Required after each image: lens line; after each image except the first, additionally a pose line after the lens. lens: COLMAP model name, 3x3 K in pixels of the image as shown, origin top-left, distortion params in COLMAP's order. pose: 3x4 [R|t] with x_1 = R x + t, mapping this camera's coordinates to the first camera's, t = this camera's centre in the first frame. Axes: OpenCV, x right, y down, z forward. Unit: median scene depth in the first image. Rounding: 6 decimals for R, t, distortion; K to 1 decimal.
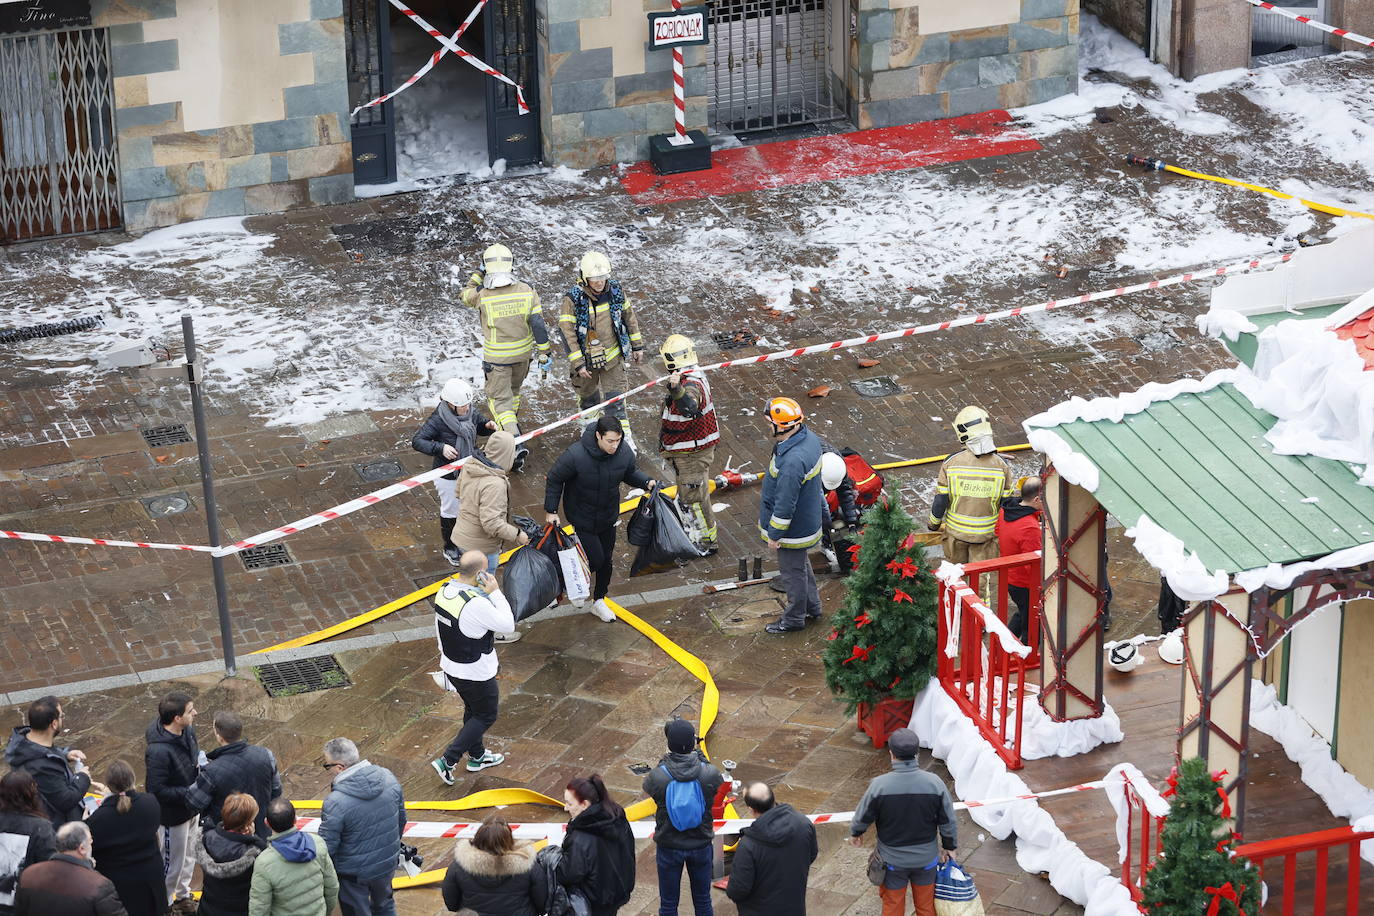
lens RADIAL K [[4899.9, 0, 688.1], [0, 4899.9, 458.9], [0, 0, 1]] dist [0.191927, 2.591516]
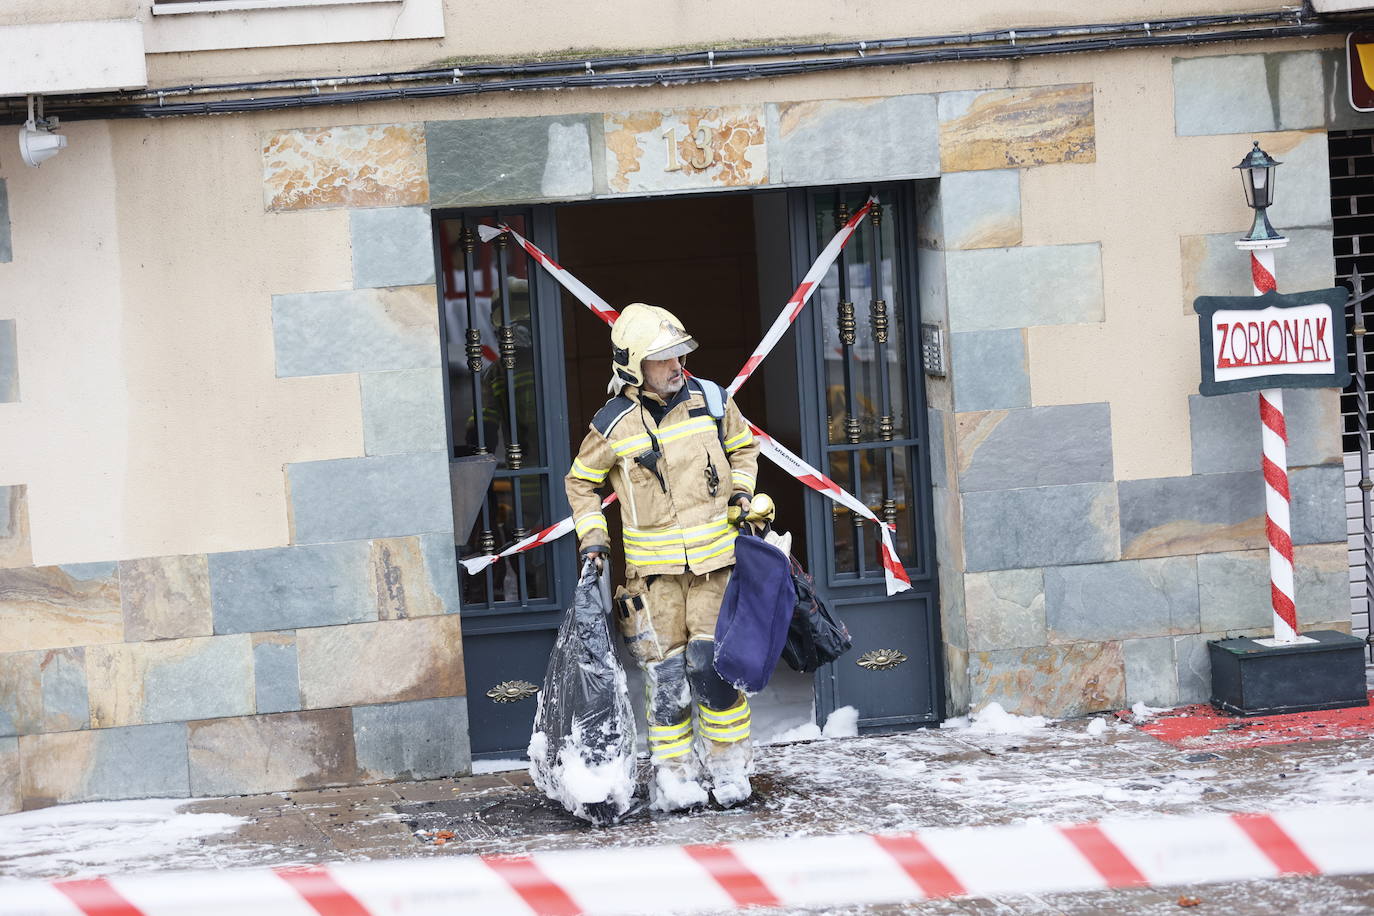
lens RADIAL K [[4182.6, 0, 691.1], [0, 4182.6, 478.2], [0, 0, 1]] dist [-0.049669, 1.323273]
pose [[0.992617, -0.032466, -0.116867, -0.009766], [-0.011184, 0.934907, -0.354717, 0.046110], [0.120776, 0.353405, 0.927641, 0.688298]]
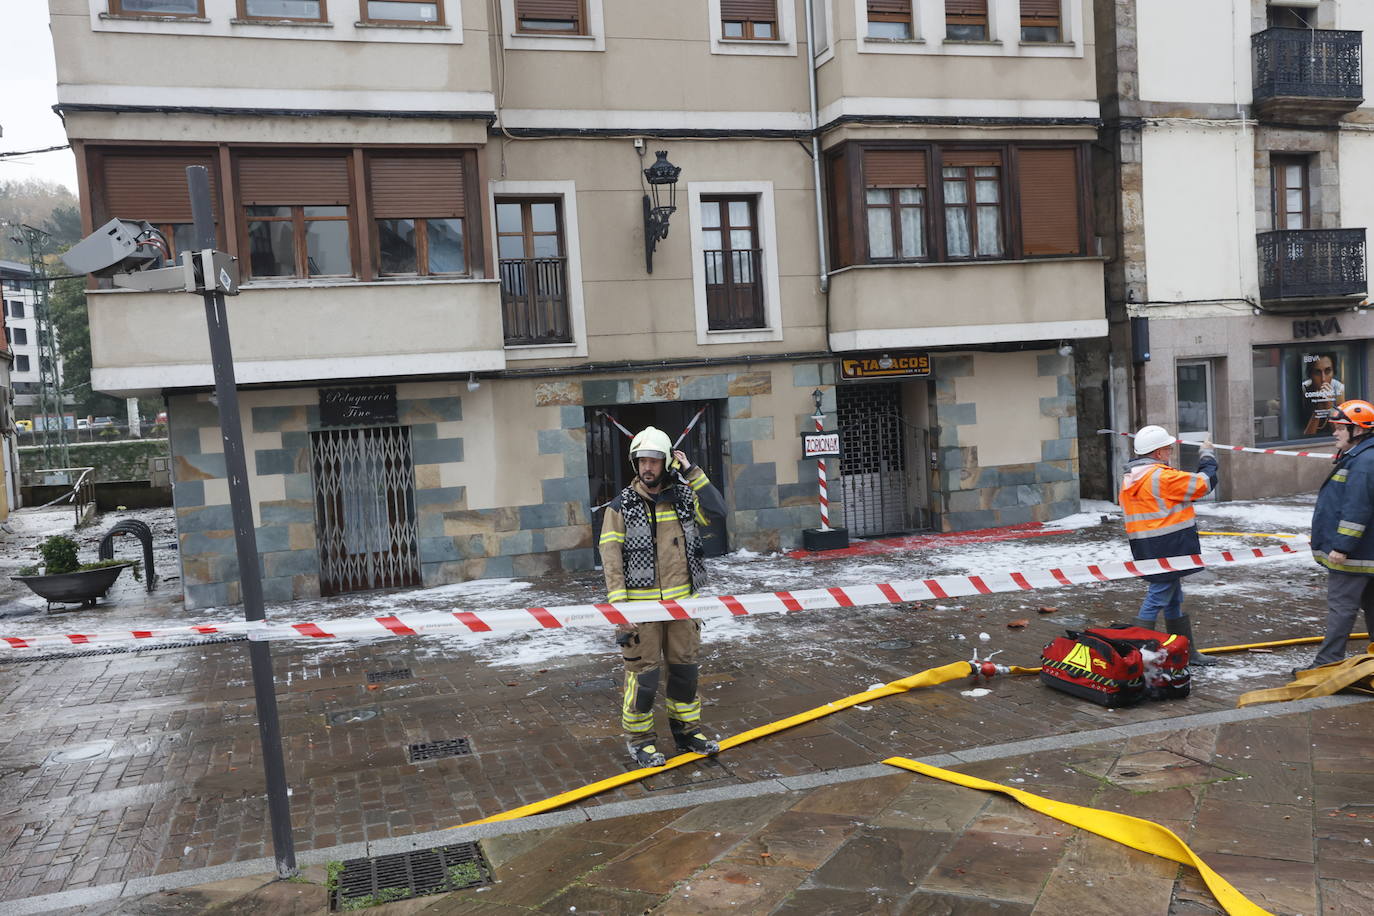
lens RADIAL K [[1146.3, 0, 682.2], [0, 1146.3, 453.5], [0, 0, 1]] dist [-0.029900, 0.130845]
pose [[0.999050, -0.036382, -0.024005, -0.035047], [0.024465, 0.923851, -0.381970, 0.041153], [0.036074, 0.381020, 0.923863, 0.702335]]
